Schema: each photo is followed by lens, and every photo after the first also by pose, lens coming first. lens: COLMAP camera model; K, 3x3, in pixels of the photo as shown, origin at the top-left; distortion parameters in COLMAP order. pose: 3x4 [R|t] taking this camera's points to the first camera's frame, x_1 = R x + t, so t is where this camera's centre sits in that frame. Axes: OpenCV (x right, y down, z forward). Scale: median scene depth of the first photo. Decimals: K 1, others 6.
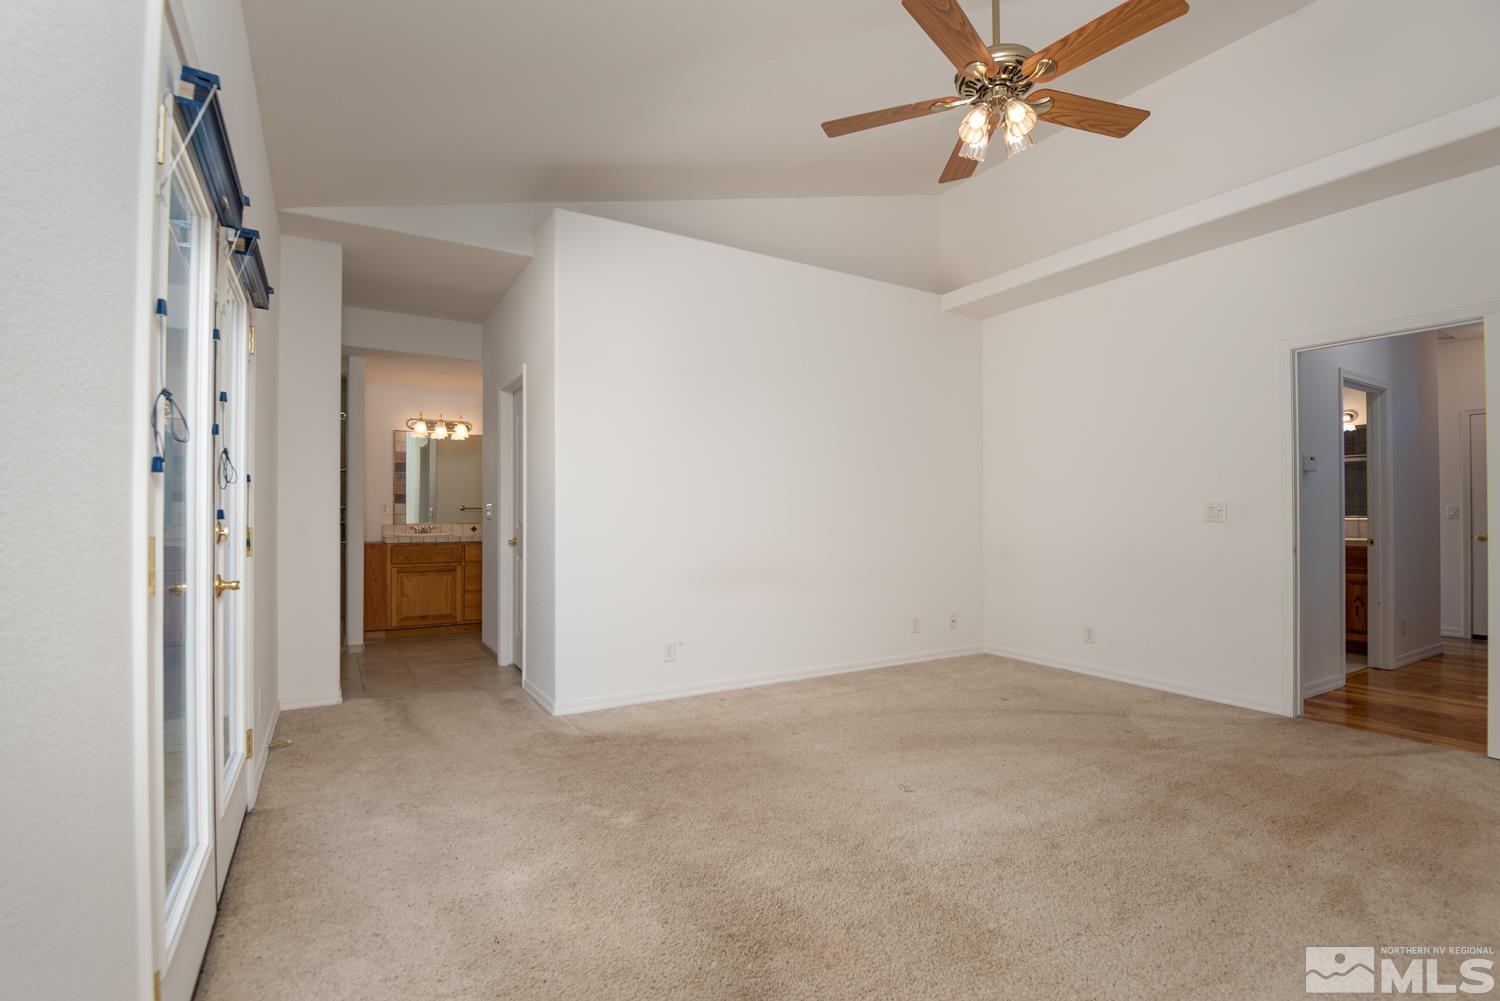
lens RADIAL K [[687.4, 0, 739.0], [0, 687.4, 505.0], [0, 0, 1]] dist [-0.008601, -0.000463]
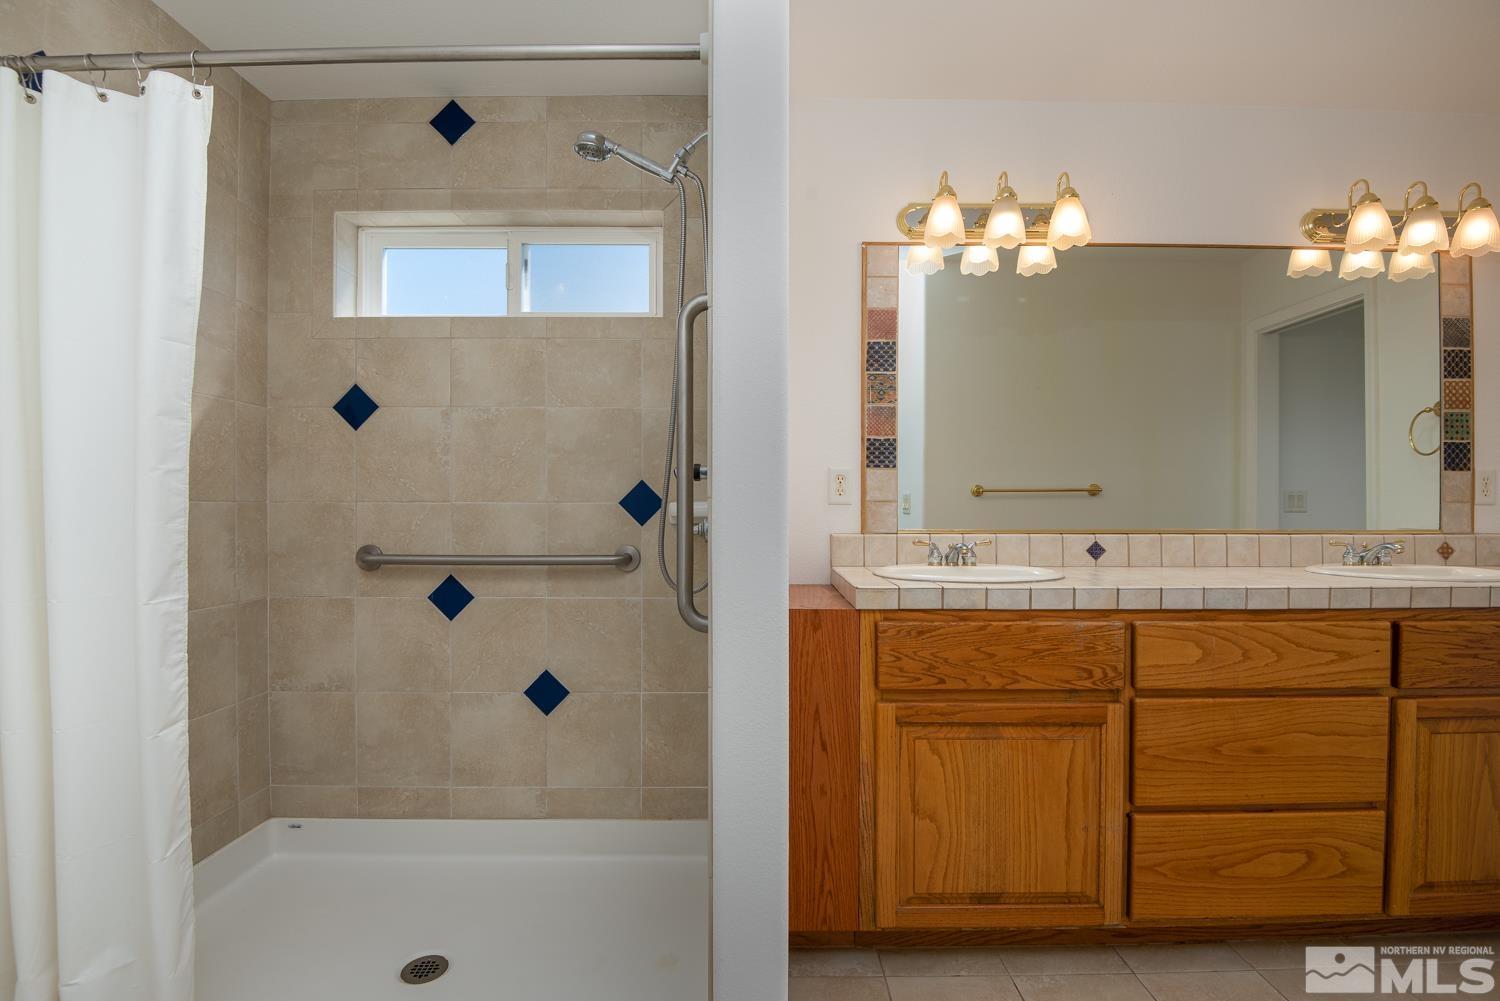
lens RADIAL K [[695.8, 0, 743.3], [0, 695.8, 504.4], [0, 0, 1]] dist [-0.002478, -0.012839]
pose [[0.850983, 0.003138, -0.525183, -0.380174], [0.002196, 0.999952, 0.009533, 0.011522], [0.525188, -0.009266, 0.850936, 0.691295]]
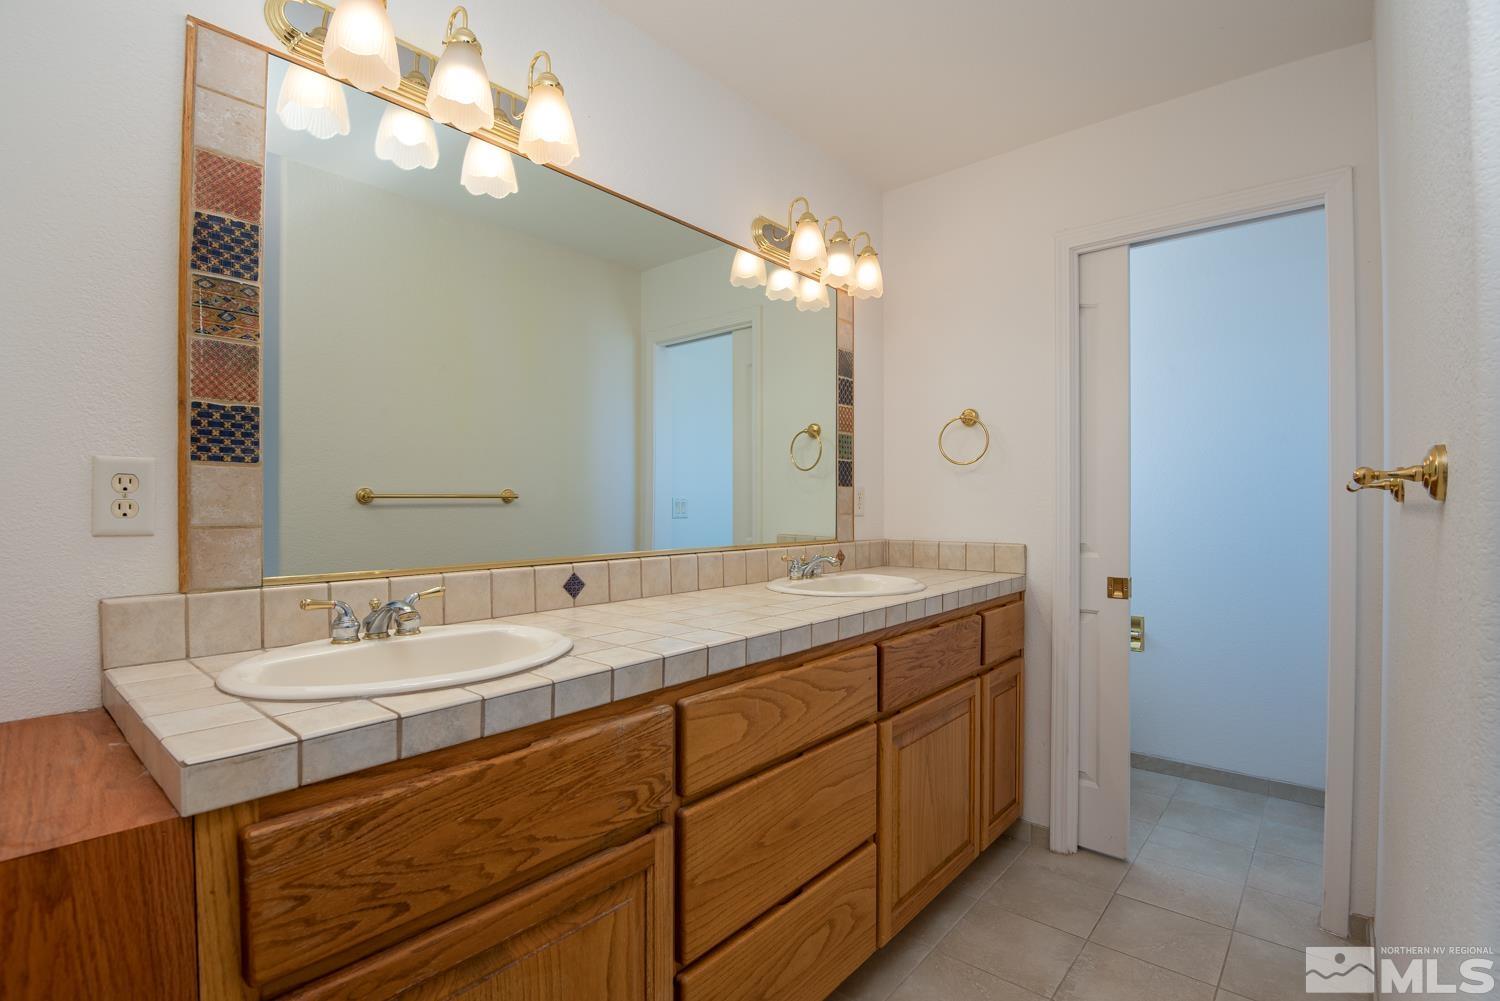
lens RADIAL K [[700.5, 0, 744.3], [0, 700.5, 506.9], [0, 0, 1]] dist [0.000282, -0.022694]
pose [[0.949872, 0.000655, 0.312638, -0.431681], [-0.005389, 0.999884, 0.014279, 0.005177], [-0.312592, -0.015248, 0.949765, 0.807822]]
